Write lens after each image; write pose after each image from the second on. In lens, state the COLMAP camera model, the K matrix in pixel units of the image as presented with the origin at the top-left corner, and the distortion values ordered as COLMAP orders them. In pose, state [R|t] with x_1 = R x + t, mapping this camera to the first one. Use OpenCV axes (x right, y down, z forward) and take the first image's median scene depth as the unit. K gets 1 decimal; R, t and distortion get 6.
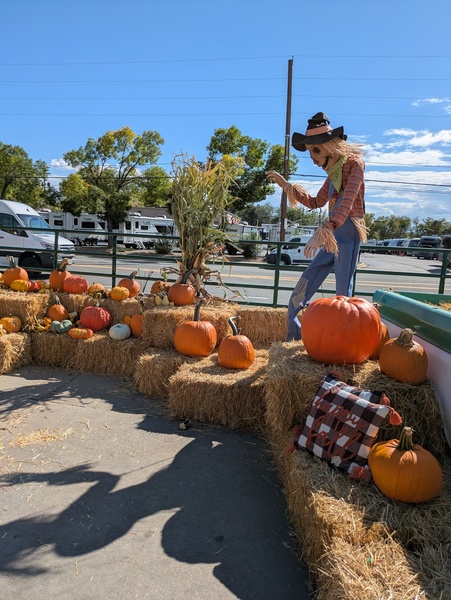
lens RADIAL K [[435.8, 0, 215.7], [0, 435.8, 295.5], [0, 0, 1]] dist [0.001654, -0.003055]
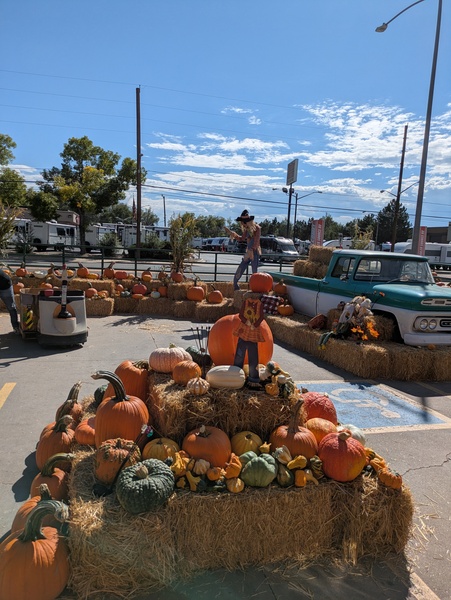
lens RADIAL K [[437.6, 0, 225.5], [0, 437.6, 300.0], [0, 0, 1]] dist [-0.001163, -0.002406]
pose [[0.913611, -0.053426, 0.403064, -0.104534], [0.046624, 0.998556, 0.026678, 0.008909], [-0.403907, -0.005581, 0.914783, -0.153471]]
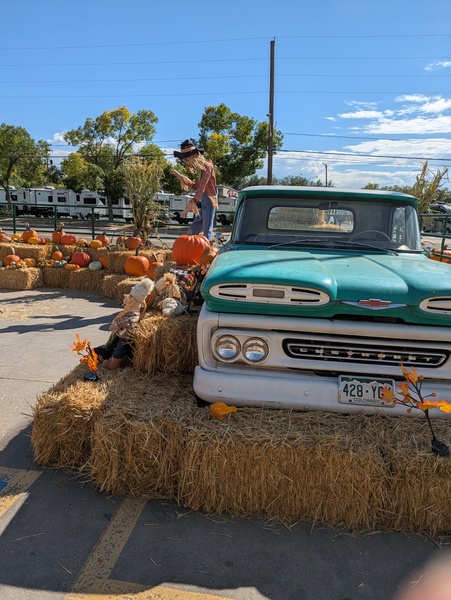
lens RADIAL K [[437.6, 0, 225.5], [0, 437.6, 300.0], [0, 0, 1]] dist [-0.001163, -0.002406]
pose [[0.999833, -0.018278, 0.000871, 0.037652], [0.018177, 0.997546, 0.067616, 0.014909], [-0.002105, -0.067589, 0.997711, -0.093408]]
